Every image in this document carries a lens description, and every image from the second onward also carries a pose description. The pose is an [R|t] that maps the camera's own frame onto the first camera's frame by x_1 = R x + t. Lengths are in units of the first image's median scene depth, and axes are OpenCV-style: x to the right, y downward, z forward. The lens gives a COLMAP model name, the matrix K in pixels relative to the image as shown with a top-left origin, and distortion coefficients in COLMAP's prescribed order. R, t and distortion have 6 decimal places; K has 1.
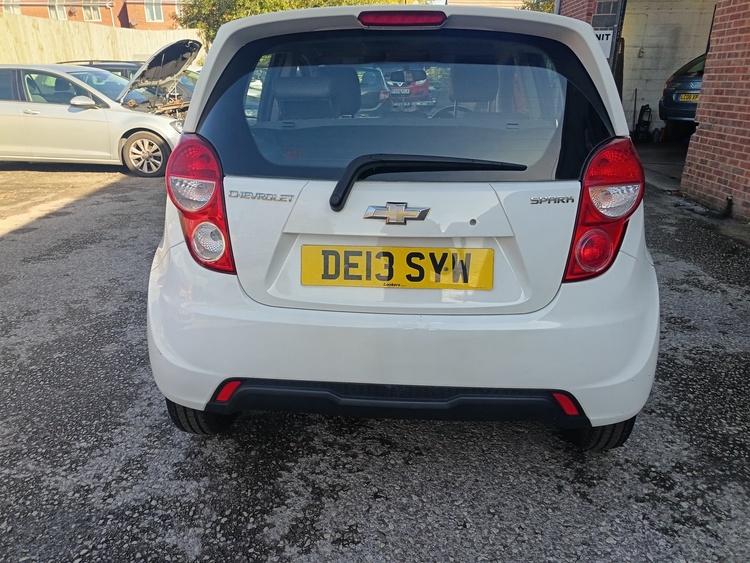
lens RADIAL K [[526.3, 0, 374.3], [0, 526.3, 277.5], [0, 0, 1]] dist [0.009376, -0.009992]
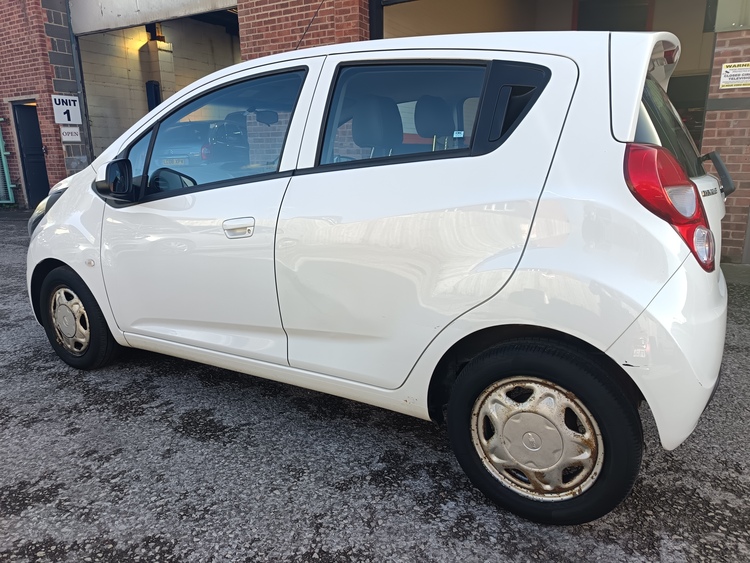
lens RADIAL K [[526.3, 0, 378.9], [0, 526.3, 281.1], [0, 0, 1]] dist [0.009376, -0.009992]
pose [[0.454470, -0.226053, 0.861602, -1.062450], [0.330409, 0.941041, 0.072613, -0.201559], [-0.827217, 0.251680, 0.502364, 0.749476]]
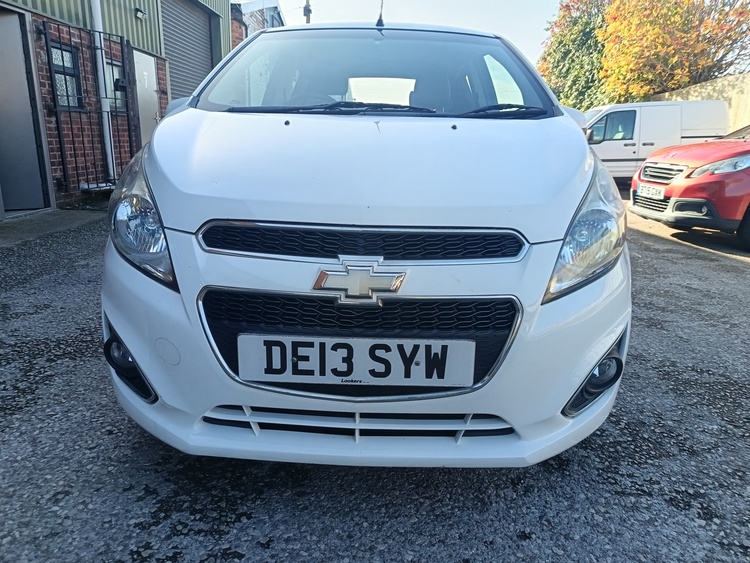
lens RADIAL K [[526.3, 0, 373.9], [0, 526.3, 278.8], [0, 0, 1]] dist [0.009376, -0.009992]
pose [[-0.998812, -0.021106, -0.043924, 0.285030], [-0.042722, 0.812865, 0.580883, -0.965158], [0.023445, 0.582069, -0.812801, 3.088951]]
